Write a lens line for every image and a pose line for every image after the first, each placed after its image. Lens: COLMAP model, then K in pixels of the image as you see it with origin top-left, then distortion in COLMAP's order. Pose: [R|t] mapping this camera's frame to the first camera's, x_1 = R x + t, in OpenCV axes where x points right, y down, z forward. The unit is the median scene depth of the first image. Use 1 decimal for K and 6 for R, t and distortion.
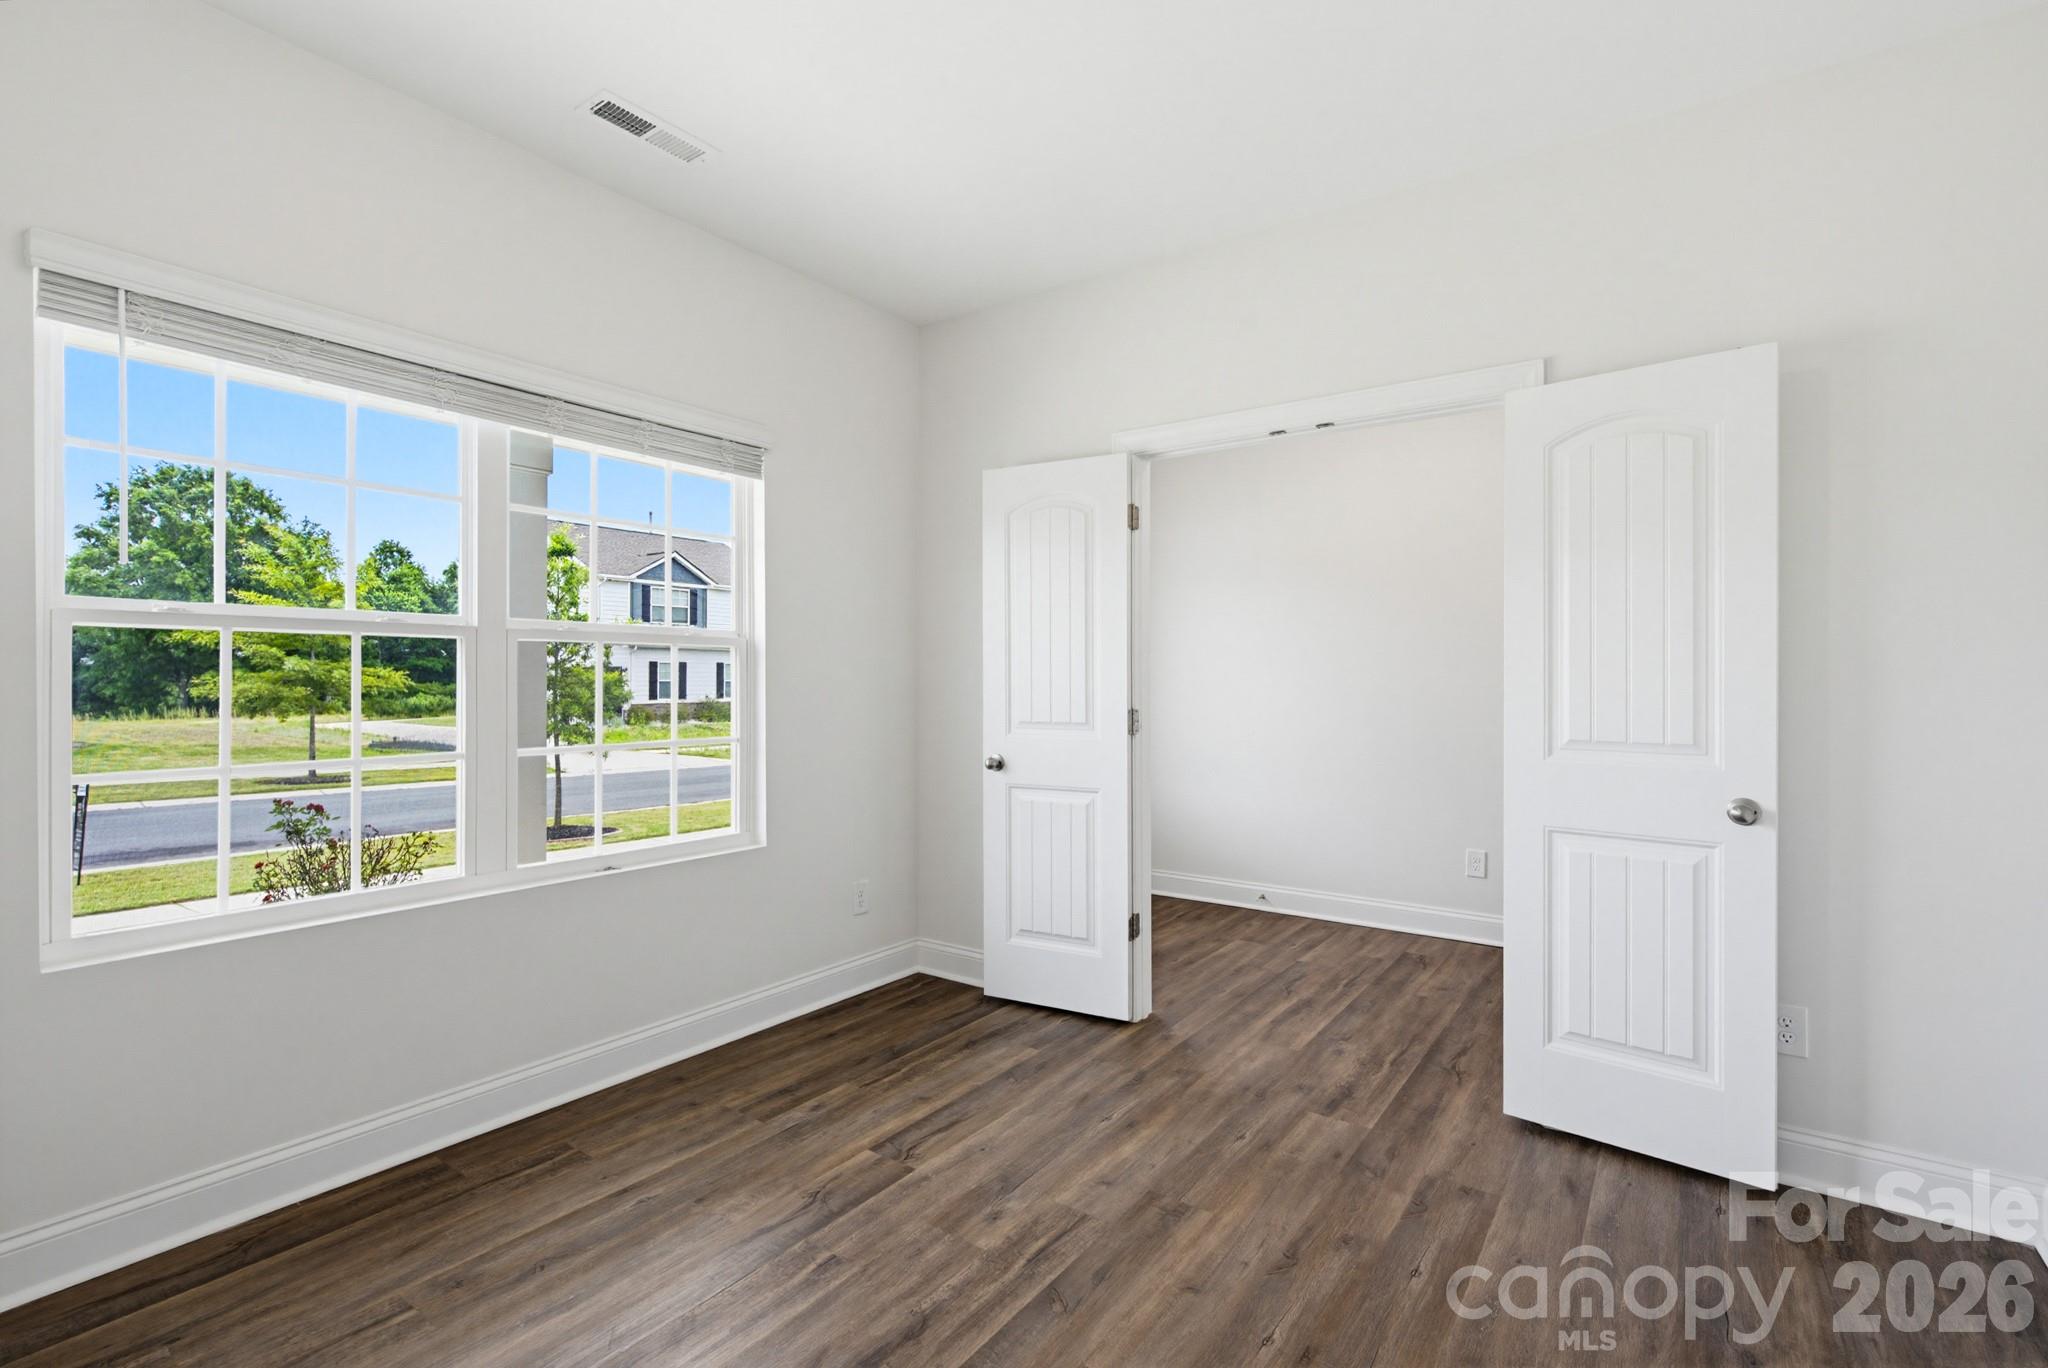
lens RADIAL K [[933.0, 0, 1030.2], [0, 933.0, 661.1], [0, 0, 1]] dist [0.001171, -0.000411]
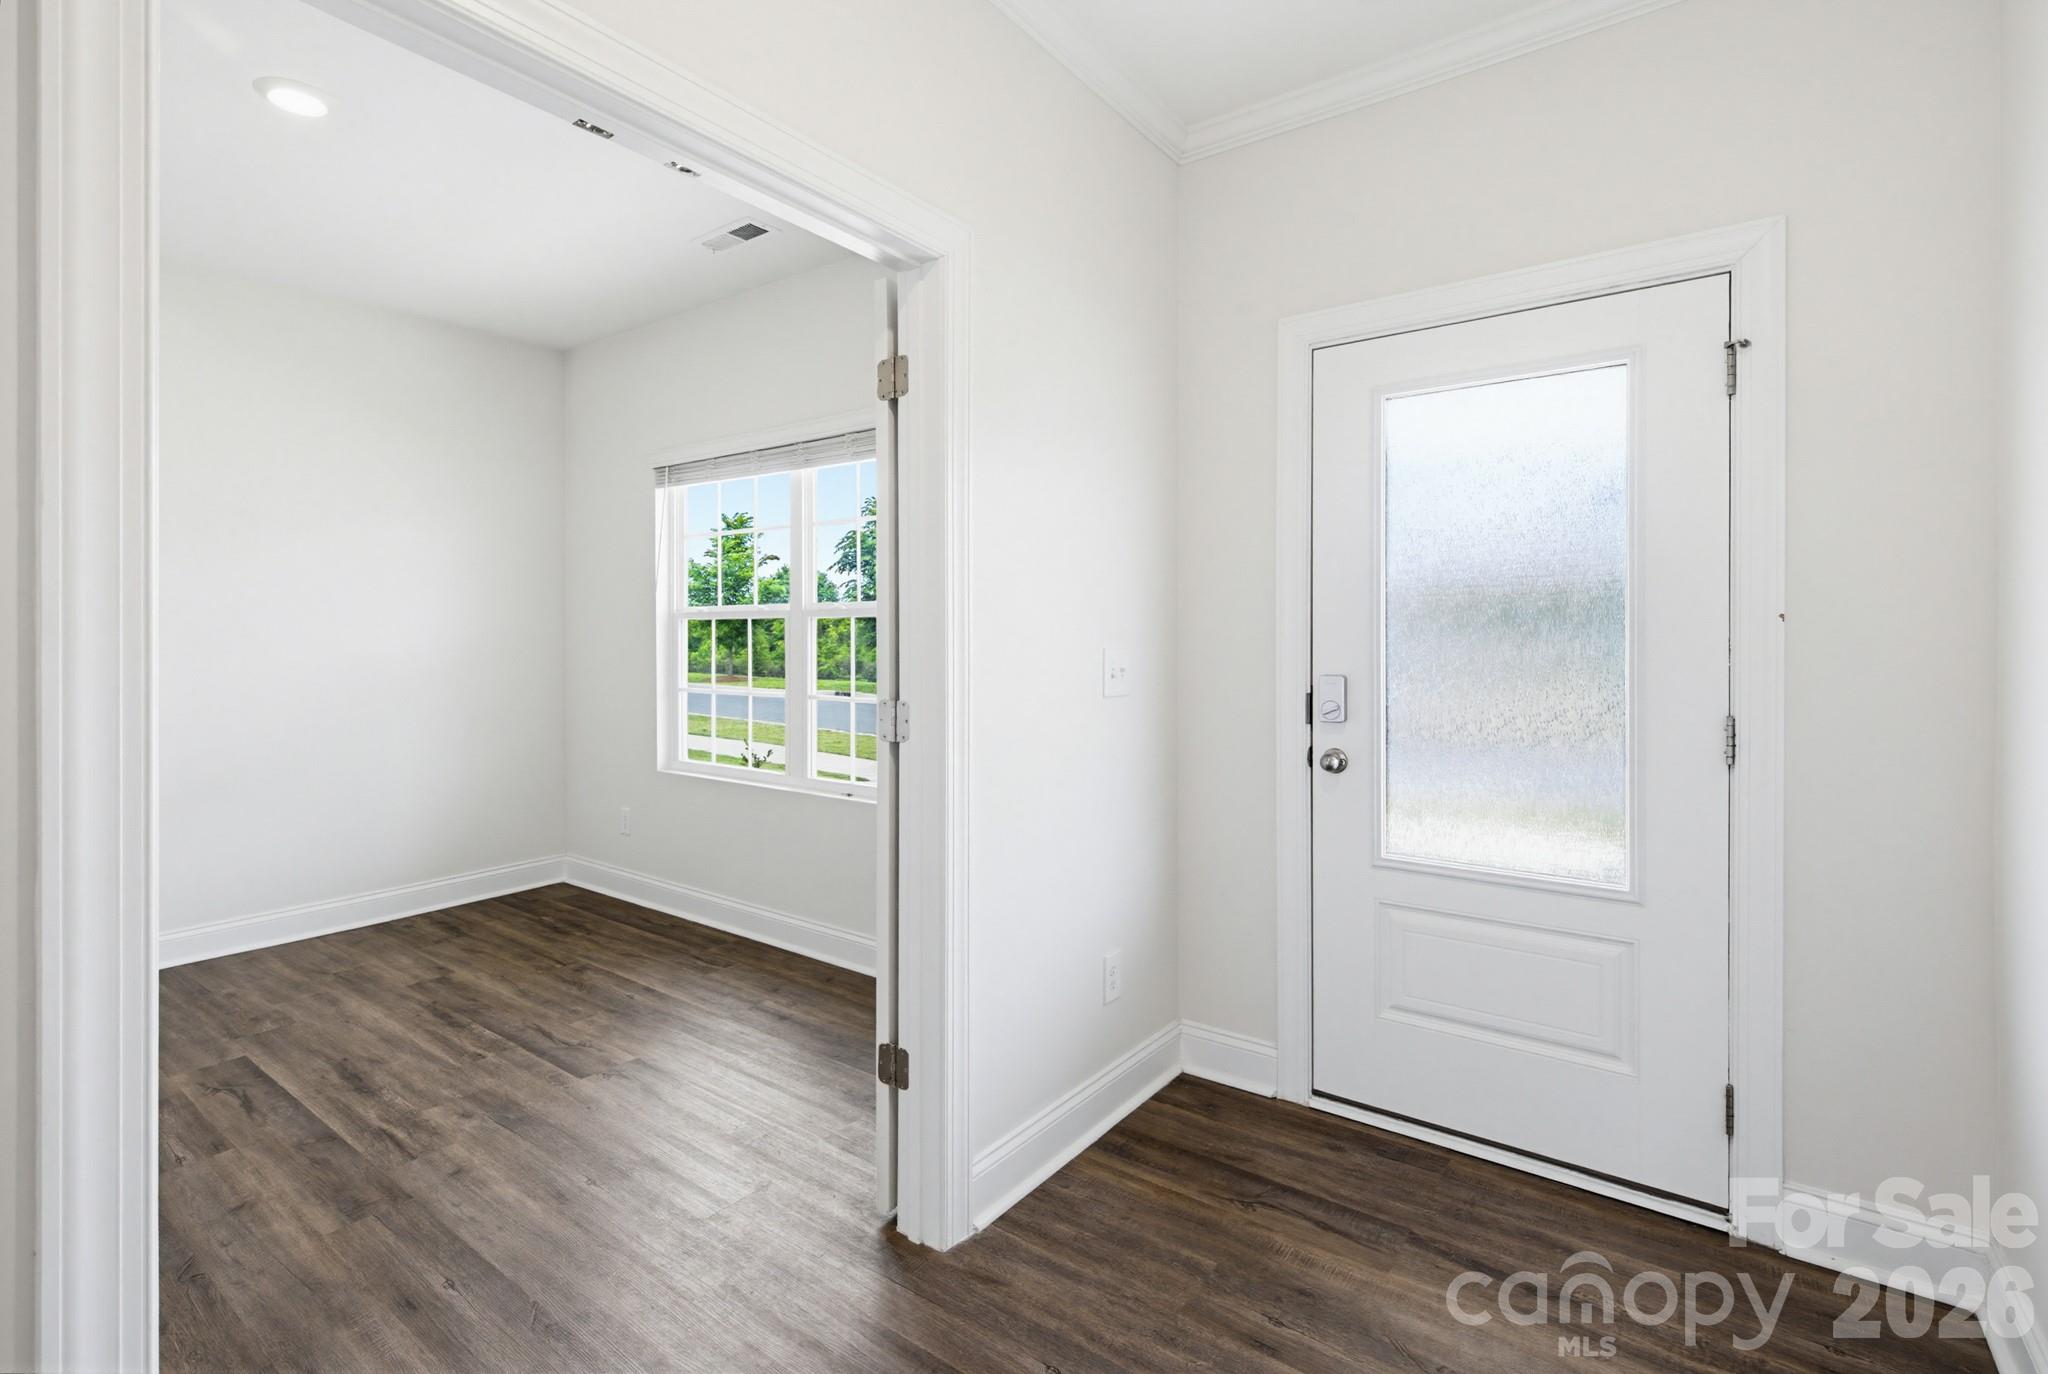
lens RADIAL K [[933.0, 0, 1030.2], [0, 933.0, 664.1], [0, 0, 1]] dist [0.001171, -0.000411]
pose [[-0.010359, 0.025961, -0.999609, 1.099946], [0.018202, 0.999502, 0.025770, 0.017692], [0.999781, -0.017928, -0.010826, 1.723853]]
